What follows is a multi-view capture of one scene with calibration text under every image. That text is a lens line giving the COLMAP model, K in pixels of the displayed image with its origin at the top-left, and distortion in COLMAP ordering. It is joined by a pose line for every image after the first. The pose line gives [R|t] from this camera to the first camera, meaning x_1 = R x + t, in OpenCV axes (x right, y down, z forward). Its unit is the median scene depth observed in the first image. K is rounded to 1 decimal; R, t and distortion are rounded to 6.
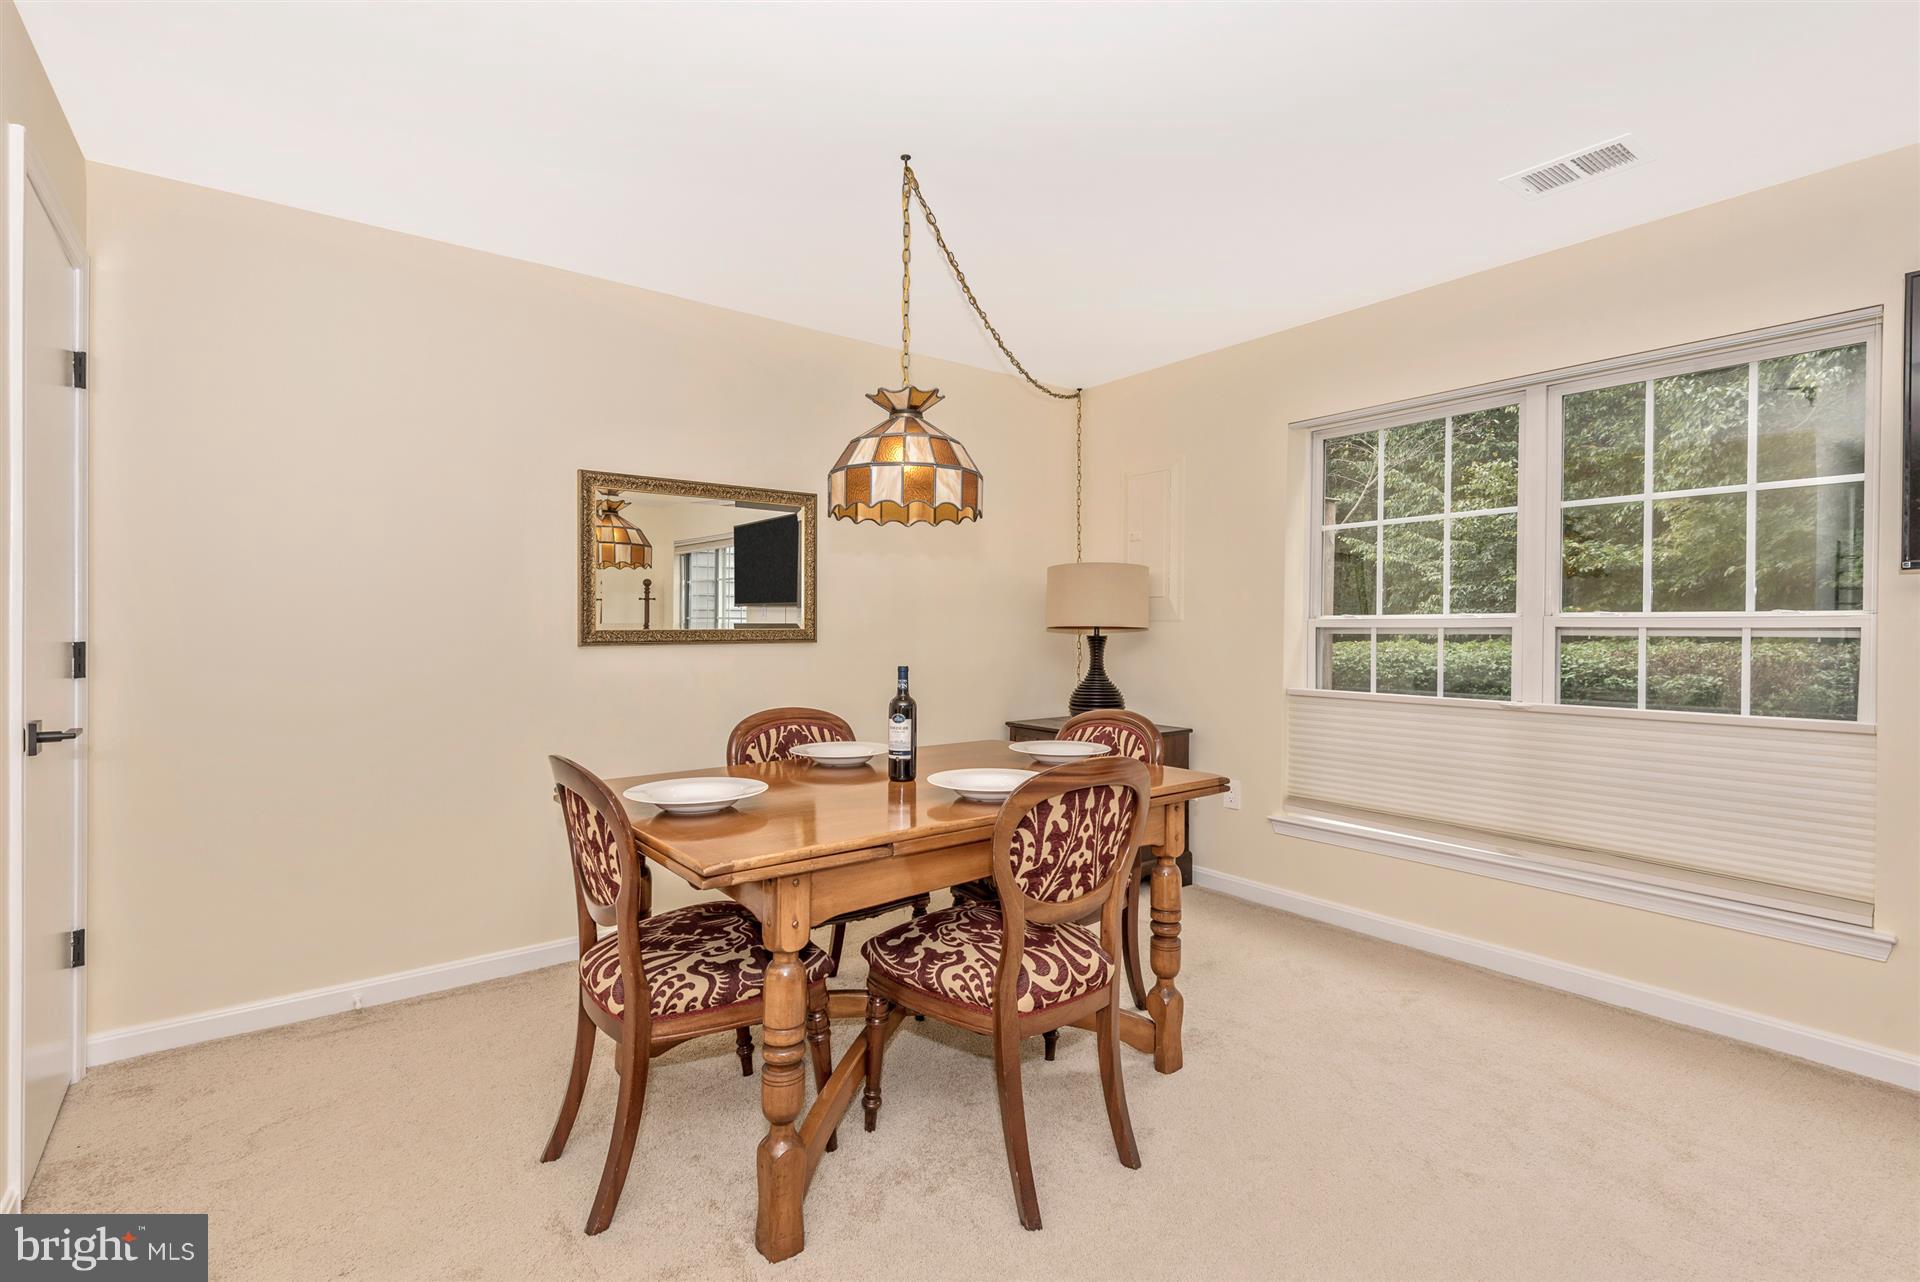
lens RADIAL K [[880.3, 0, 959.1], [0, 880.3, 631.2], [0, 0, 1]] dist [0.031371, -0.007313]
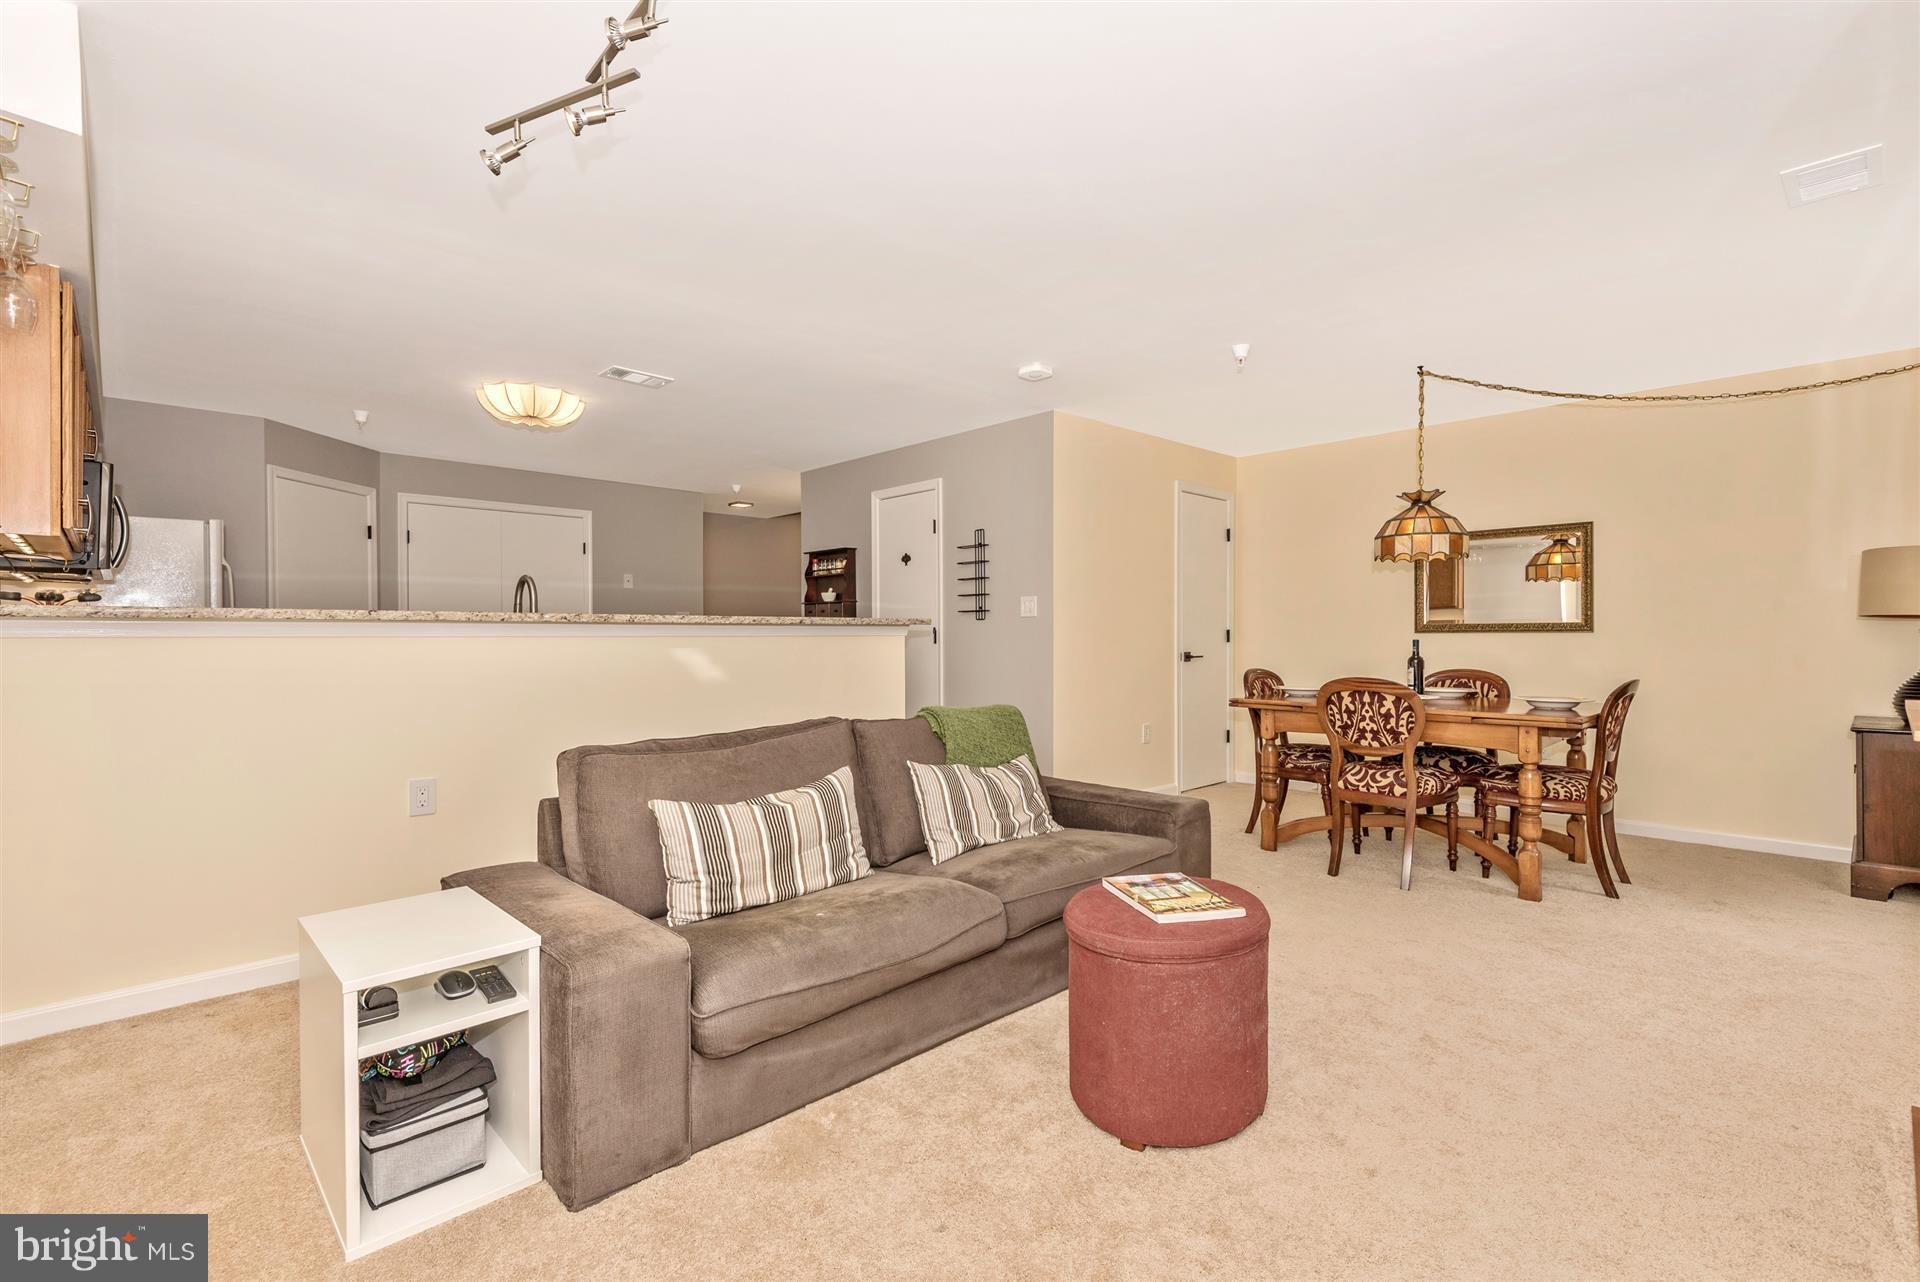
lens RADIAL K [[882.8, 0, 949.7], [0, 882.8, 641.6], [0, 0, 1]] dist [0.045893, -0.023250]
pose [[0.101698, 0.006676, -0.994793, 2.146757], [-0.003433, 0.999974, 0.006360, 0.044441], [0.994809, 0.002768, 0.101718, -0.215496]]
